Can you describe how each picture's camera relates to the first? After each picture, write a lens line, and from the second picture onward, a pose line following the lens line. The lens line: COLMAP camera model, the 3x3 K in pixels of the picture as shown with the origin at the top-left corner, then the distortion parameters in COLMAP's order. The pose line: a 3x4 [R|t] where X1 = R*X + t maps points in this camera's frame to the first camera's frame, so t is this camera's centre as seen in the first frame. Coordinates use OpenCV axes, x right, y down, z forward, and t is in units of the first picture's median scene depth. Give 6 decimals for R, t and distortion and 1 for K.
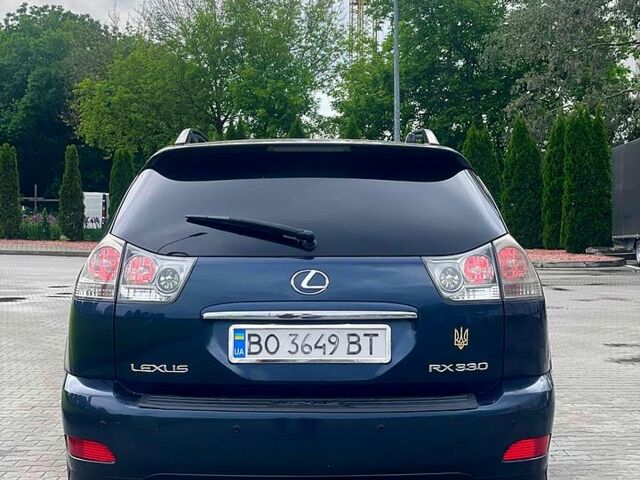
lens RADIAL K [[1362.9, 0, 320.0], [0, 1362.9, 240.0], [0, 0, 1]] dist [-0.109323, 0.000378]
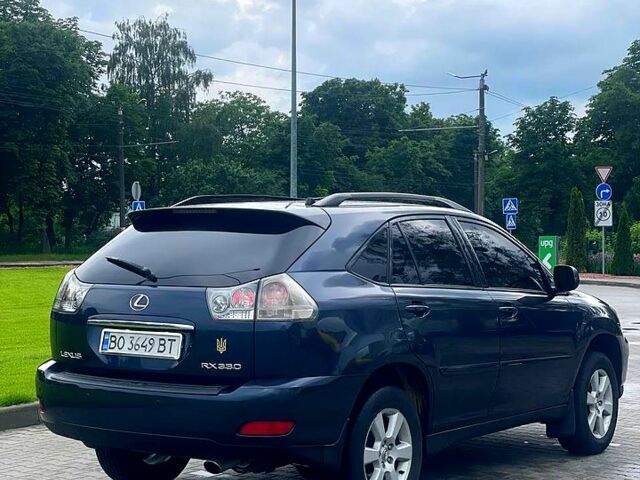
lens RADIAL K [[1362.9, 0, 320.0], [0, 1362.9, 240.0], [0, 0, 1]] dist [-0.109323, 0.000378]
pose [[0.808877, 0.004634, -0.587960, 1.025431], [-0.021089, 0.999554, -0.021135, -0.010156], [0.587600, 0.029495, 0.808614, -0.091314]]
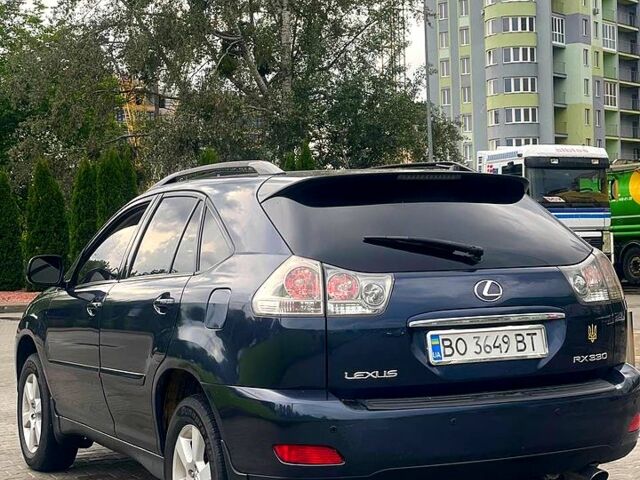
lens RADIAL K [[1362.9, 0, 320.0], [0, 1362.9, 240.0], [0, 0, 1]] dist [-0.109323, 0.000378]
pose [[0.906558, -0.021759, 0.421520, -0.619098], [0.035915, 0.999025, -0.025671, 0.012261], [-0.420550, 0.038411, 0.906456, 0.013471]]
